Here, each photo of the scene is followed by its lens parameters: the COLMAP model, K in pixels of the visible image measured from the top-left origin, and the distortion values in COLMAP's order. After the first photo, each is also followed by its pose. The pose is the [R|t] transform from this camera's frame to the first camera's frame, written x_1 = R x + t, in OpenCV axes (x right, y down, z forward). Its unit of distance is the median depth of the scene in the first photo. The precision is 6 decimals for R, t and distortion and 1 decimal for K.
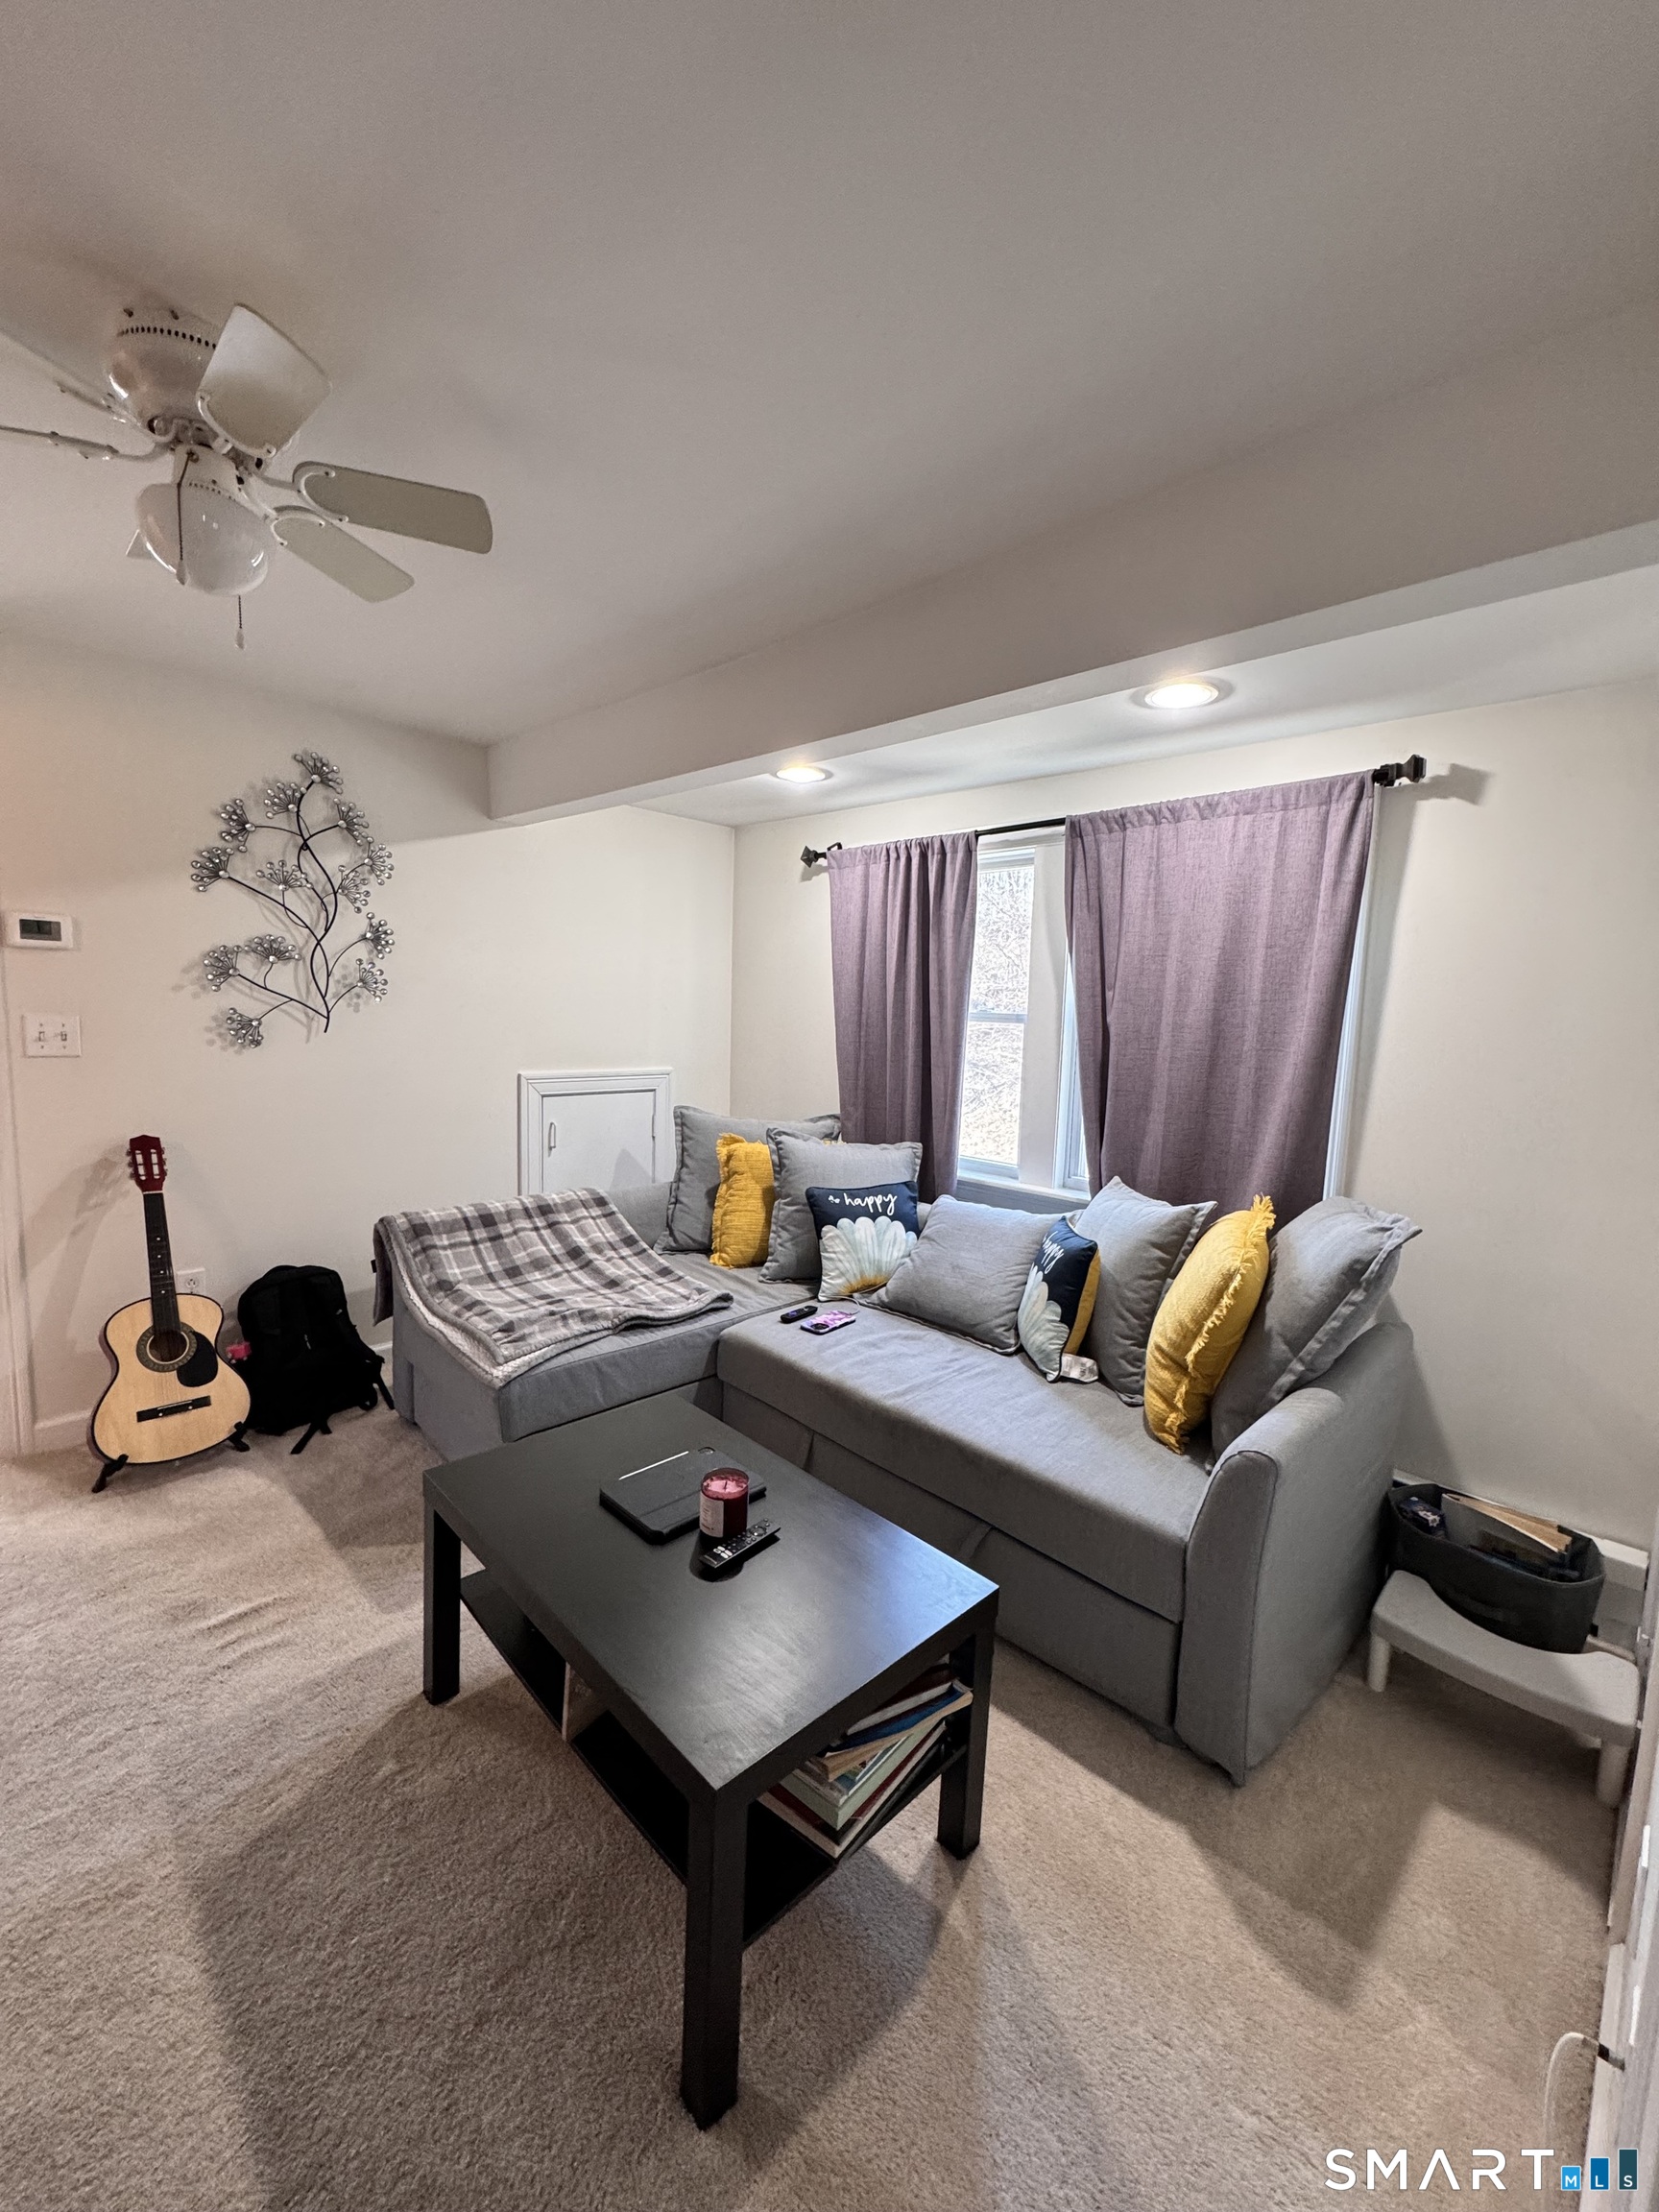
lens RADIAL K [[888.1, 0, 829.5], [0, 888.1, 1106.0], [0, 0, 1]] dist [-0.000395, 0.000148]
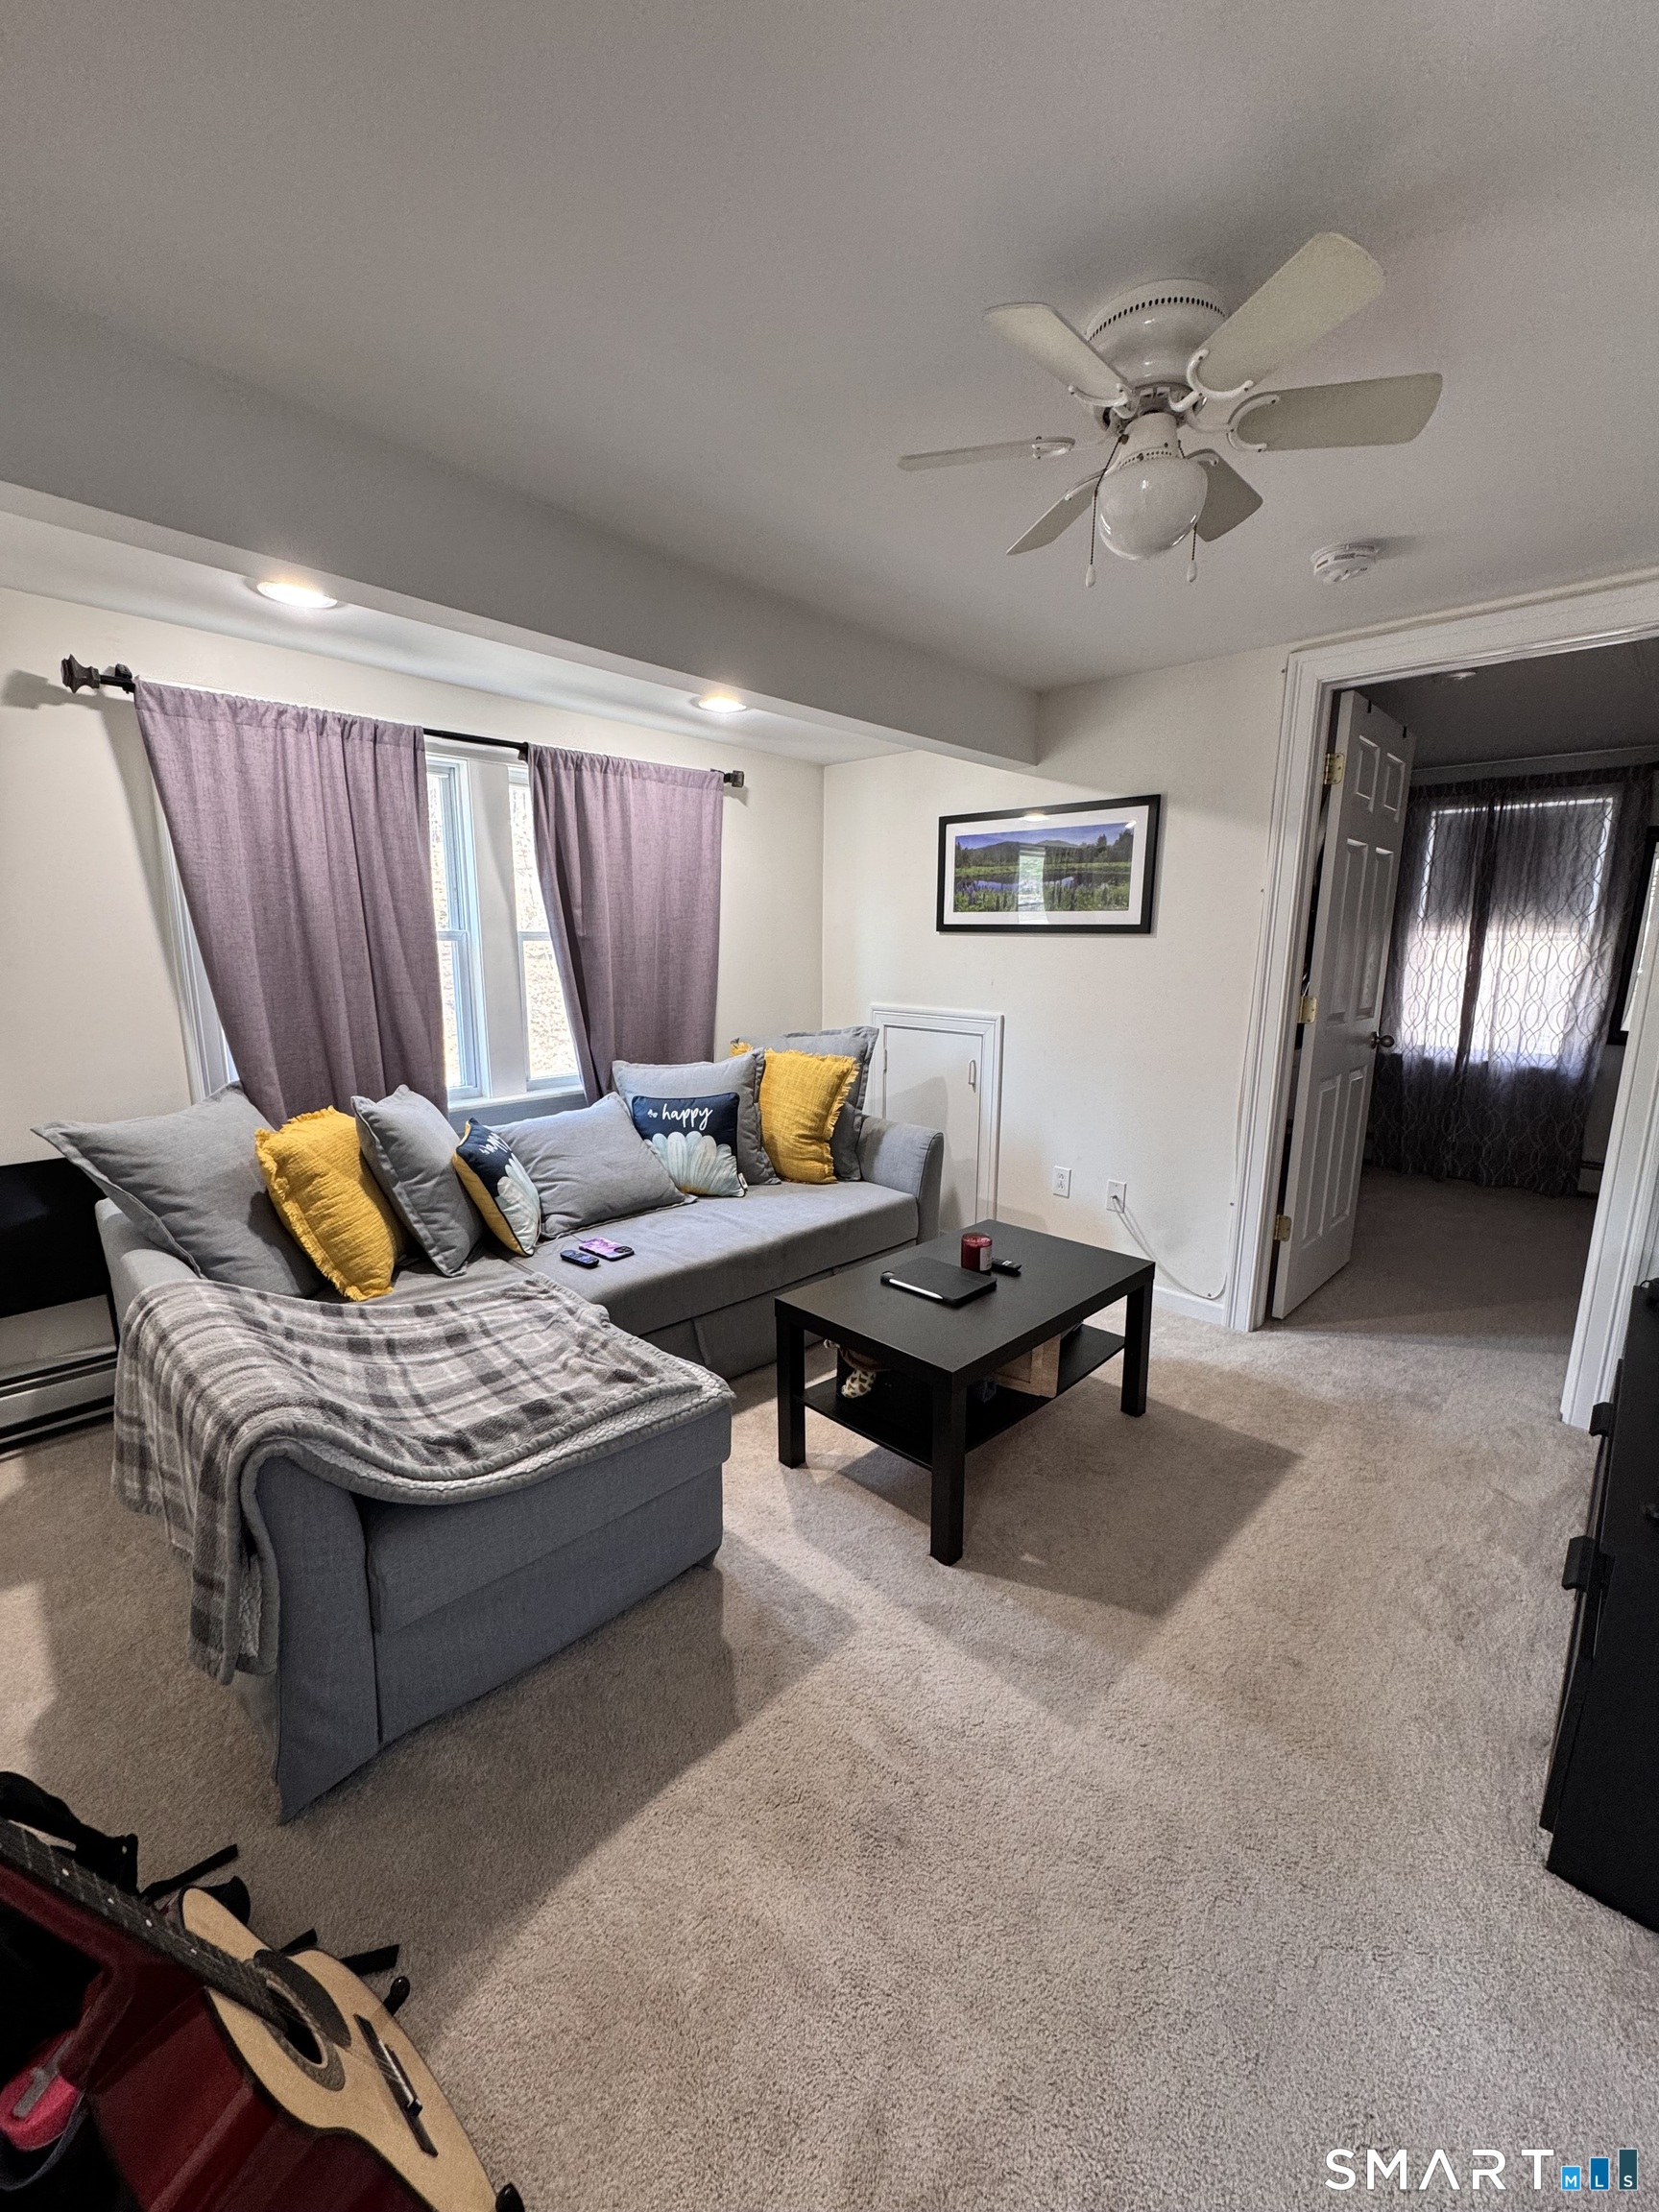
lens RADIAL K [[888.1, 0, 829.5], [0, 888.1, 1106.0], [0, 0, 1]] dist [-0.000395, 0.000148]
pose [[-0.015230, -0.225171, 0.974200, -0.975009], [0.100952, 0.968988, 0.225545, -0.117579], [-0.994775, 0.101782, 0.007974, 0.741435]]
